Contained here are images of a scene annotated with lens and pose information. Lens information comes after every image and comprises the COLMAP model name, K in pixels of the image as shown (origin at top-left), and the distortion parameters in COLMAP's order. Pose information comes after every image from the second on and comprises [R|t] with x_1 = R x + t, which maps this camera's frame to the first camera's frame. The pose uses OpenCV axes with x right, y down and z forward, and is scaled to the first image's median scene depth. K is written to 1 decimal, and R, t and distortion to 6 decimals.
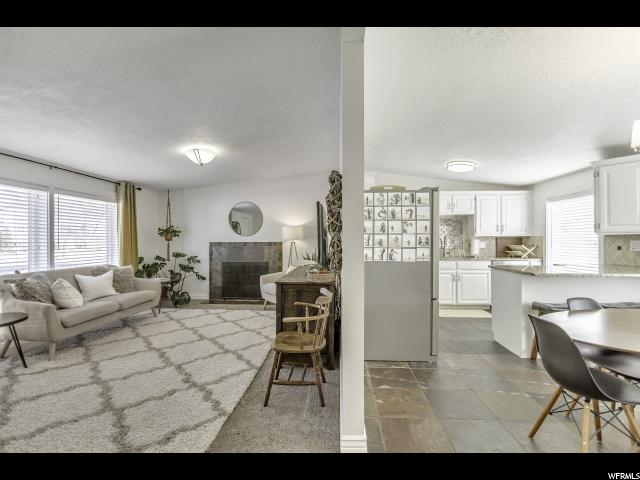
lens RADIAL K [[297.2, 0, 321.3], [0, 297.2, 240.3], [0, 0, 1]] dist [0.007492, -0.002433]
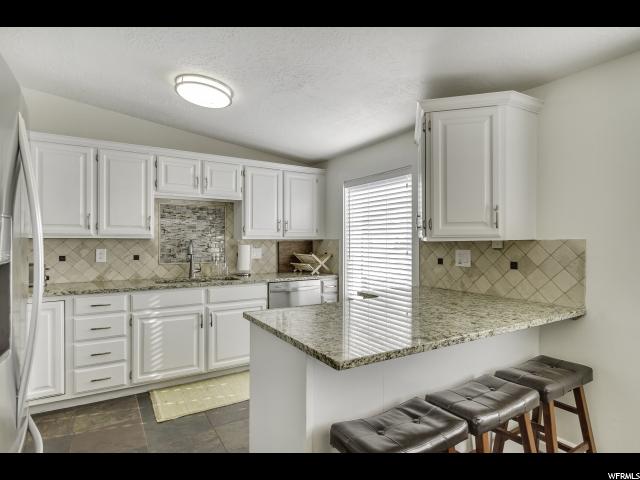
lens RADIAL K [[363.0, 0, 320.9], [0, 363.0, 242.0], [0, 0, 1]] dist [0.011548, 0.000728]
pose [[0.817372, -0.000421, 0.576110, 0.337979], [-0.002350, 0.999989, 0.004064, -0.016416], [-0.576105, -0.004676, 0.817362, 0.497130]]
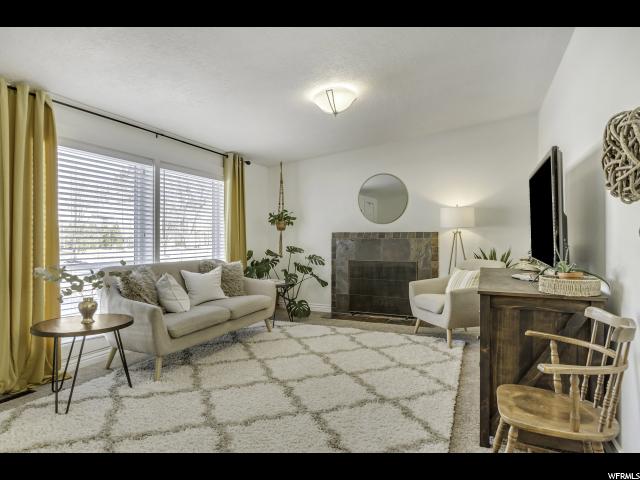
lens RADIAL K [[394.3, 0, 319.3], [0, 394.3, 235.1], [0, 0, 1]] dist [0.009427, 0.002154]
pose [[0.943386, 0.000808, -0.331696, -0.139345], [-0.003149, 0.999974, -0.006521, 0.029169], [0.331682, 0.007196, 0.943364, 0.142257]]
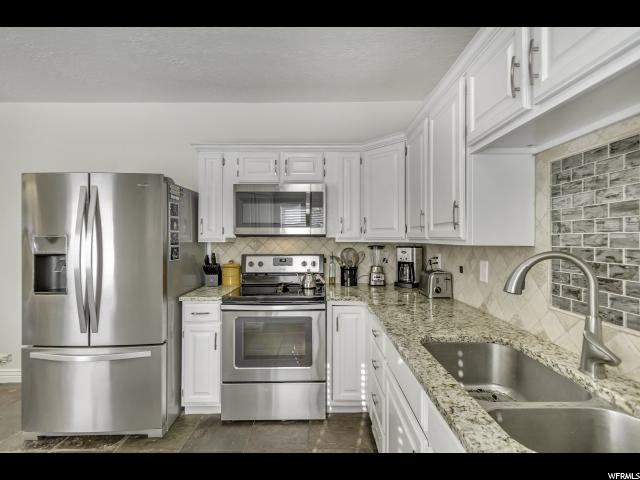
lens RADIAL K [[297.2, 0, 323.8], [0, 297.2, 237.1], [0, 0, 1]] dist [0.007492, -0.002433]
pose [[0.069789, -0.001751, -0.997560, 0.837839], [0.000678, 0.999998, -0.001708, -0.029529], [0.997562, -0.000557, 0.069790, 1.237511]]
